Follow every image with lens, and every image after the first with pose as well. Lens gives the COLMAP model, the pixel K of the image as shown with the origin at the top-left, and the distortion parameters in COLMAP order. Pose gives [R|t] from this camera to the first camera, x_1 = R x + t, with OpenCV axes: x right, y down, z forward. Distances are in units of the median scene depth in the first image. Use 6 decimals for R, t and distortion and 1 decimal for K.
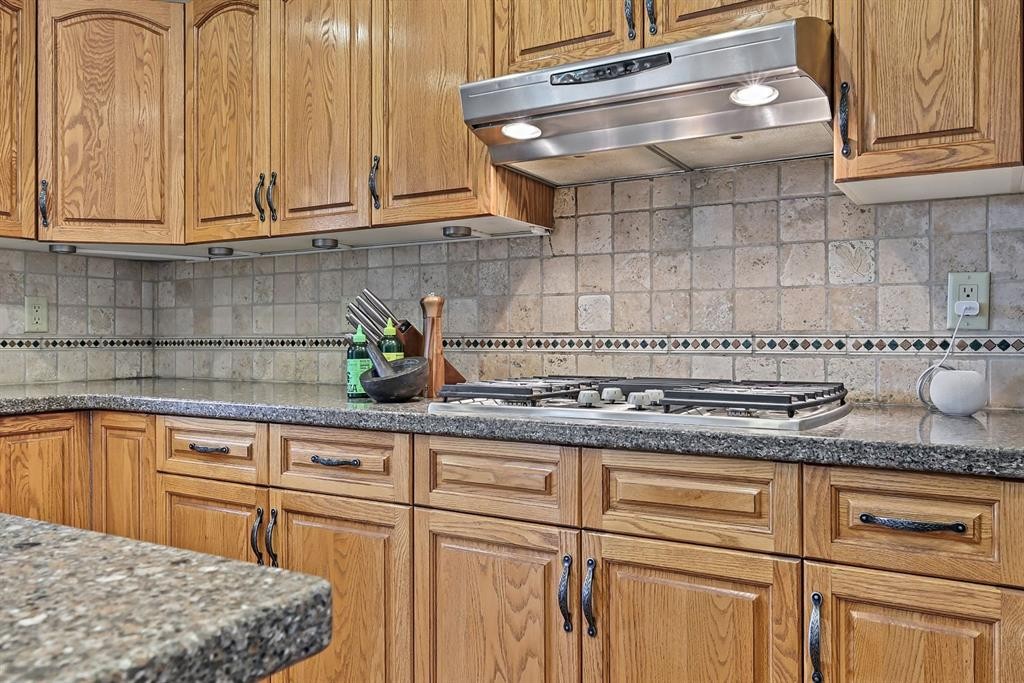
lens RADIAL K [[783.5, 0, 512.0], [0, 783.5, 341.5], [0, 0, 1]] dist [-0.002698, -0.001886]
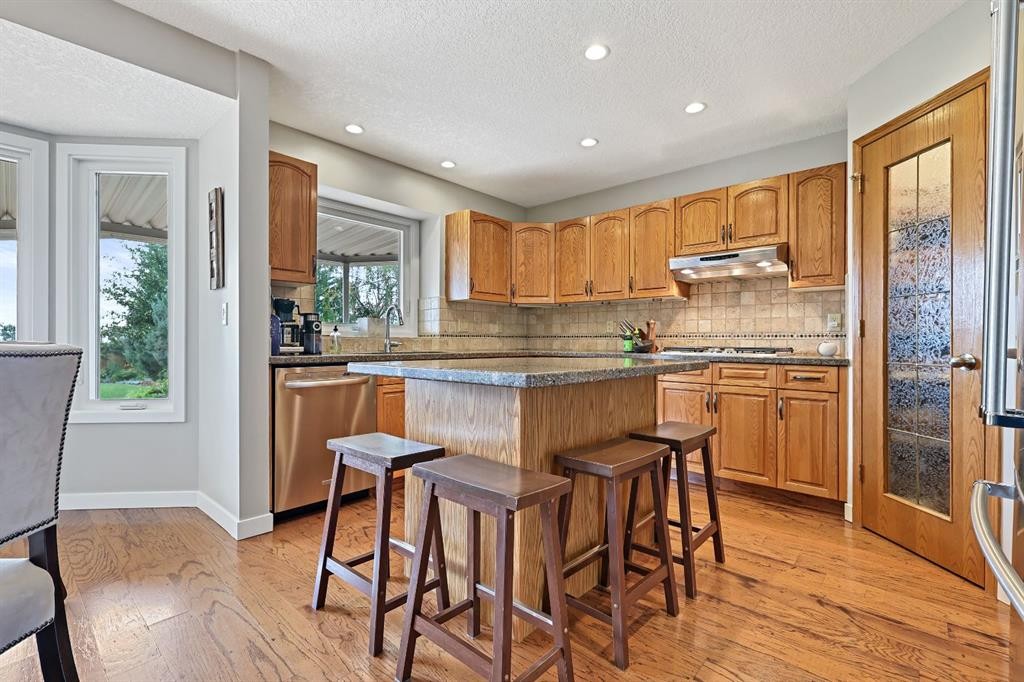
lens RADIAL K [[450.9, 0, 512.0], [0, 450.9, 341.0], [0, 0, 1]] dist [-0.000129, 0.000306]
pose [[0.981310, 0.004829, -0.192375, -0.316831], [-0.005256, 0.999985, -0.001707, 0.030862], [0.192364, 0.002686, 0.981320, -0.933659]]
